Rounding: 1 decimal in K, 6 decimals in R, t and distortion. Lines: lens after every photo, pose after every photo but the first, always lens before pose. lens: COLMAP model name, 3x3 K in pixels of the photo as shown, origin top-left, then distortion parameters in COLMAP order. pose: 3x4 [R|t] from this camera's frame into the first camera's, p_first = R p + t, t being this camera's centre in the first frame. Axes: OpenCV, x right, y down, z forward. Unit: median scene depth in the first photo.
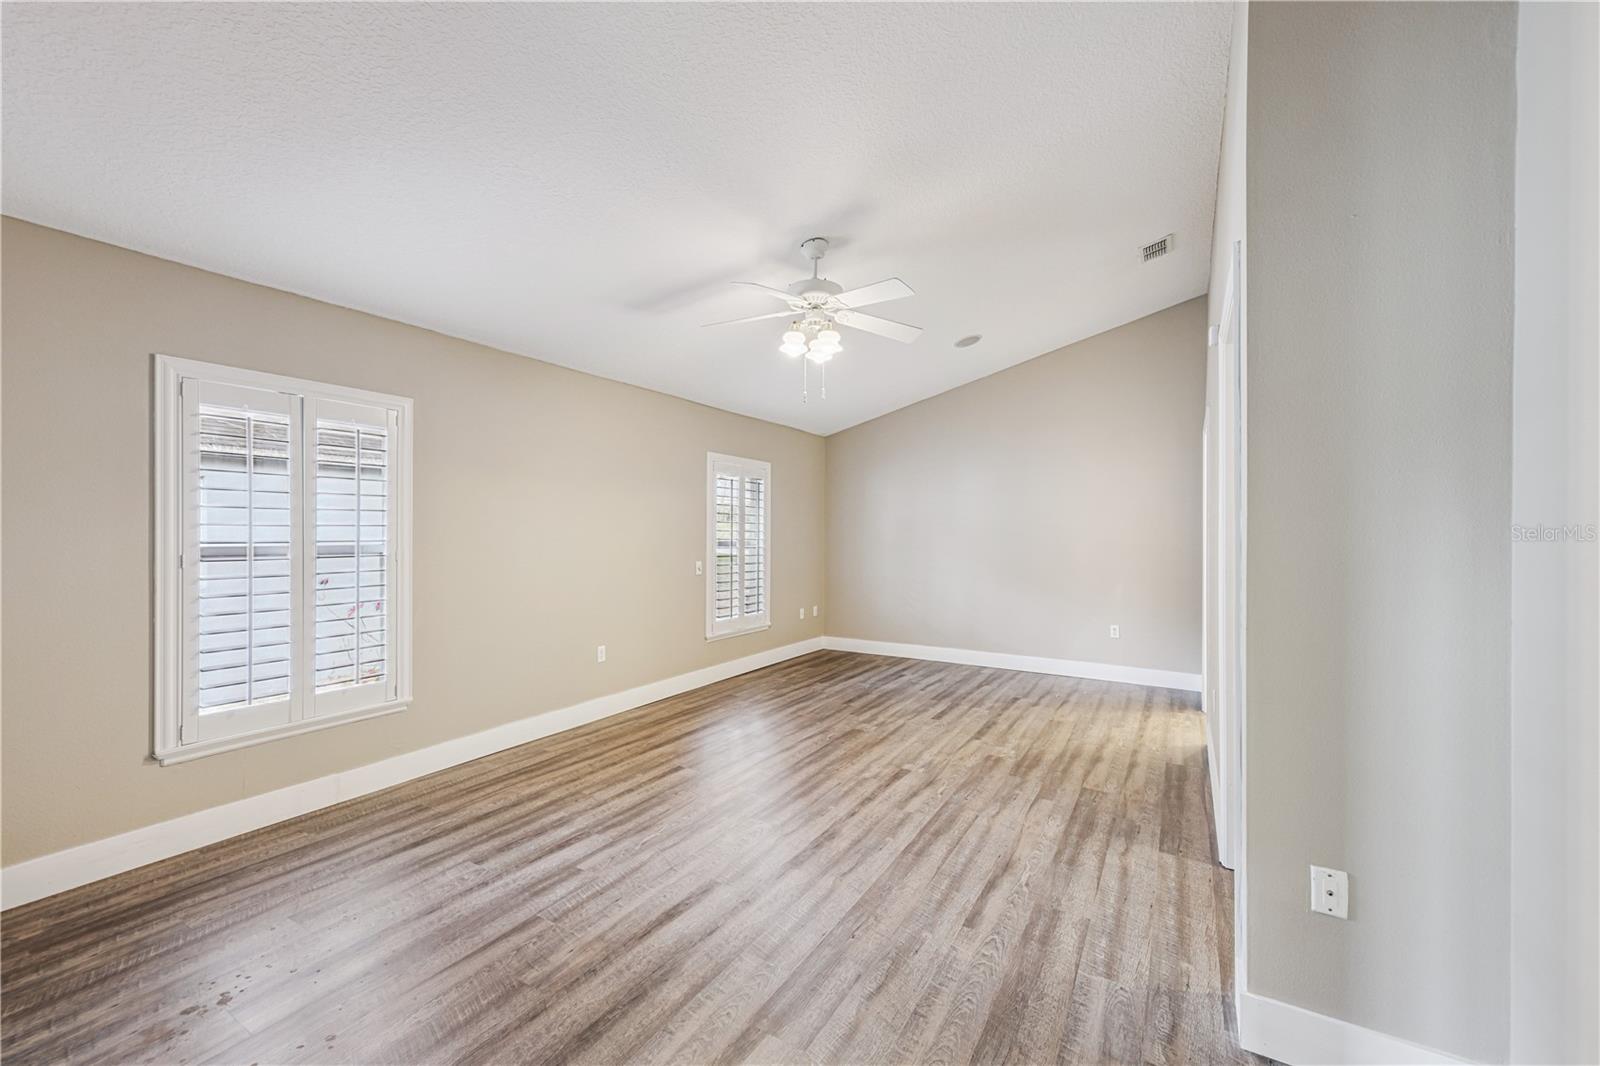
lens RADIAL K [[625.2, 0, 799.1], [0, 625.2, 535.6], [0, 0, 1]] dist [-0.000759, -0.000021]
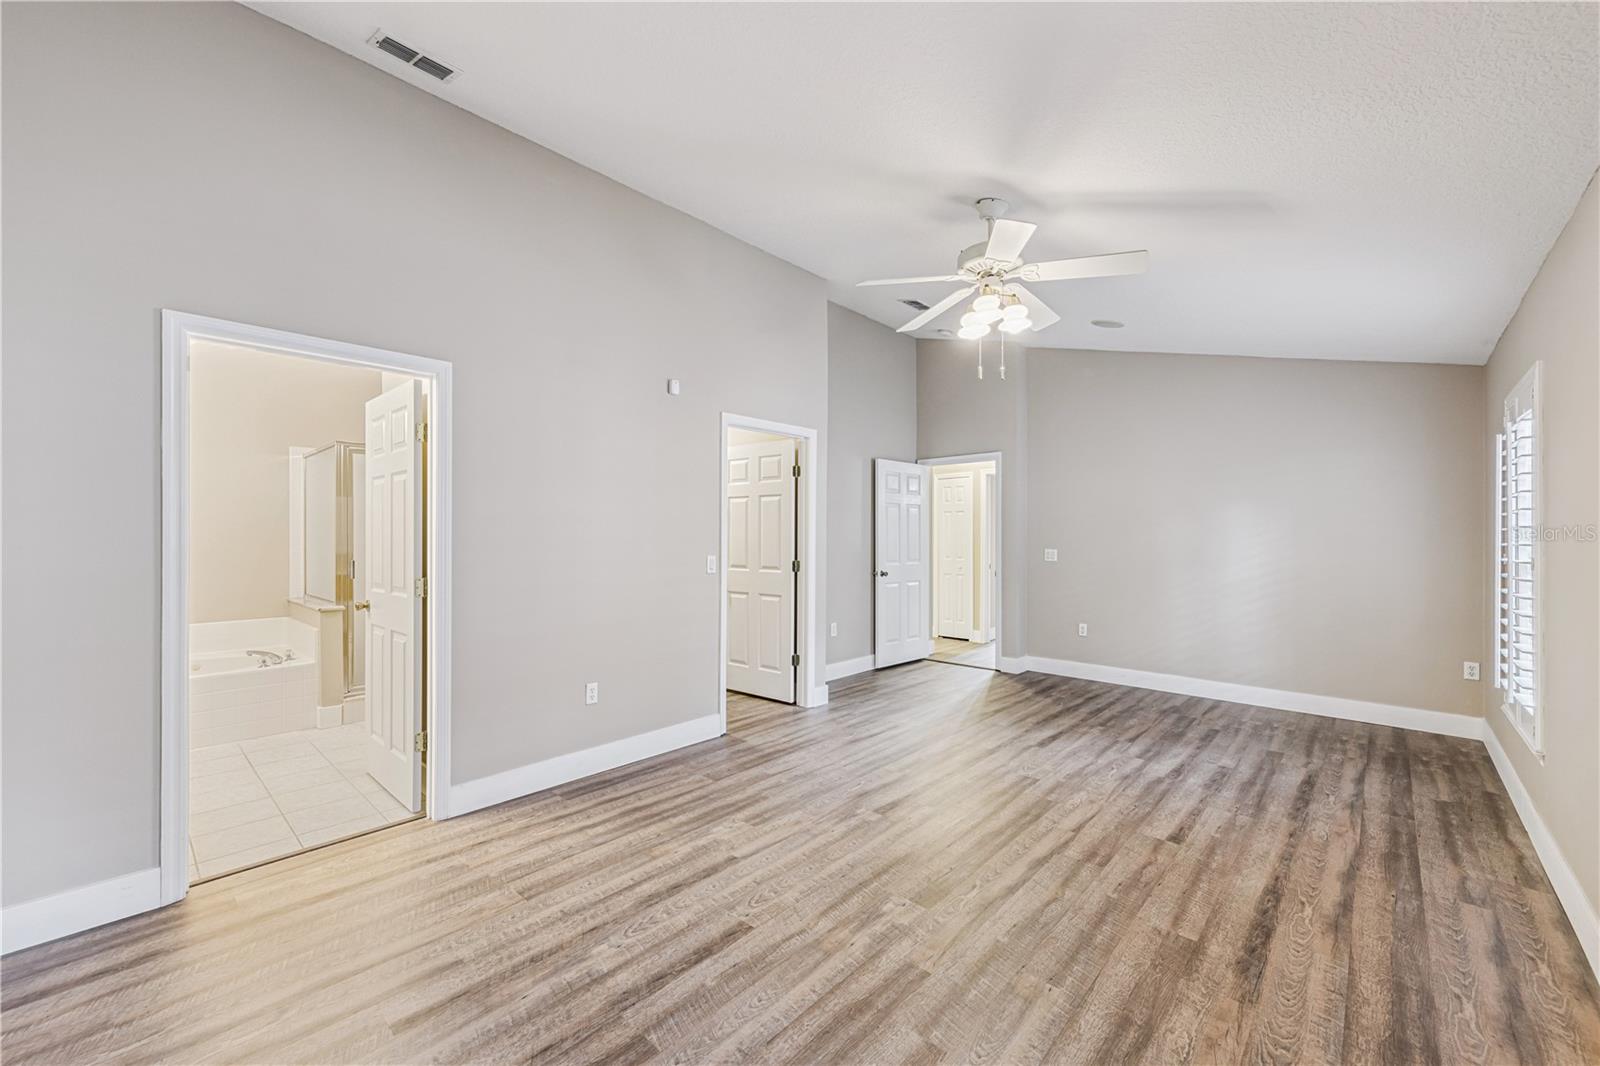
lens RADIAL K [[625.2, 0, 796.5], [0, 625.2, 536.0], [0, 0, 1]] dist [-0.000759, -0.000021]
pose [[-0.979537, -0.001684, 0.201256, 0.116130], [-0.001395, 0.999998, 0.001580, -0.002294], [-0.201258, 0.001267, -0.979537, 1.968580]]
